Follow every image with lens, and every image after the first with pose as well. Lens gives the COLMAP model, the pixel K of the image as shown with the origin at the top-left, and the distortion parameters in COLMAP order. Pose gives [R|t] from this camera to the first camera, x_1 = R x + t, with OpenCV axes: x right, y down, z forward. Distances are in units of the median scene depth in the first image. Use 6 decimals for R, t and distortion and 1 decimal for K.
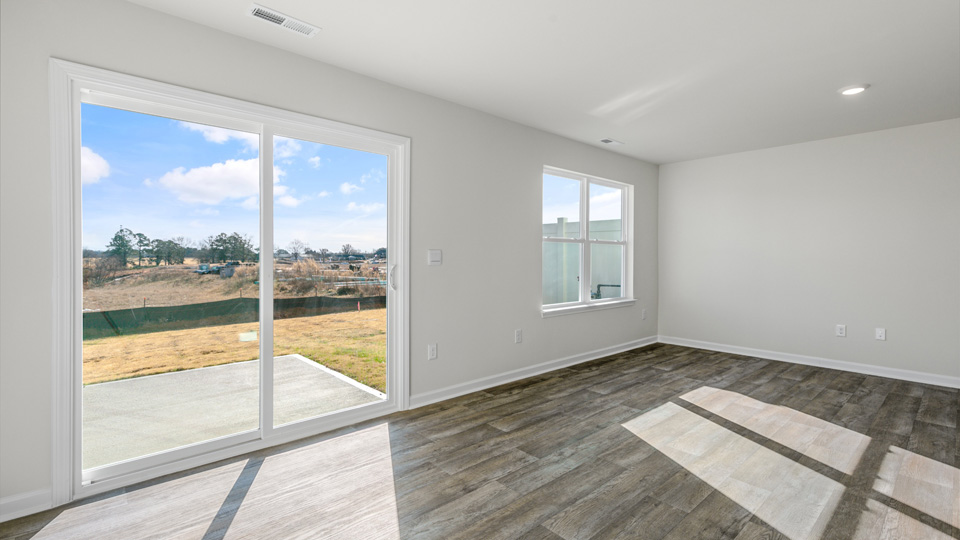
lens RADIAL K [[438.5, 0, 483.7], [0, 438.5, 262.1], [0, 0, 1]] dist [0.022192, 0.000603]
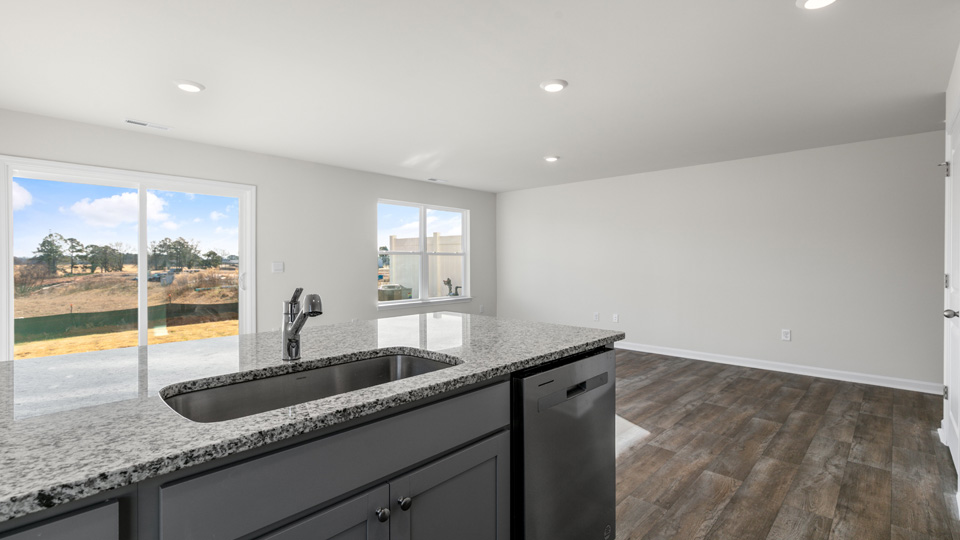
lens RADIAL K [[438.5, 0, 474.8], [0, 438.5, 260.9], [0, 0, 1]] dist [0.022192, 0.000603]
pose [[0.997118, 0.001057, 0.075859, 0.219394], [0.000320, 0.999836, -0.018133, 0.000031], [-0.075866, 0.018105, 0.996954, -0.252557]]
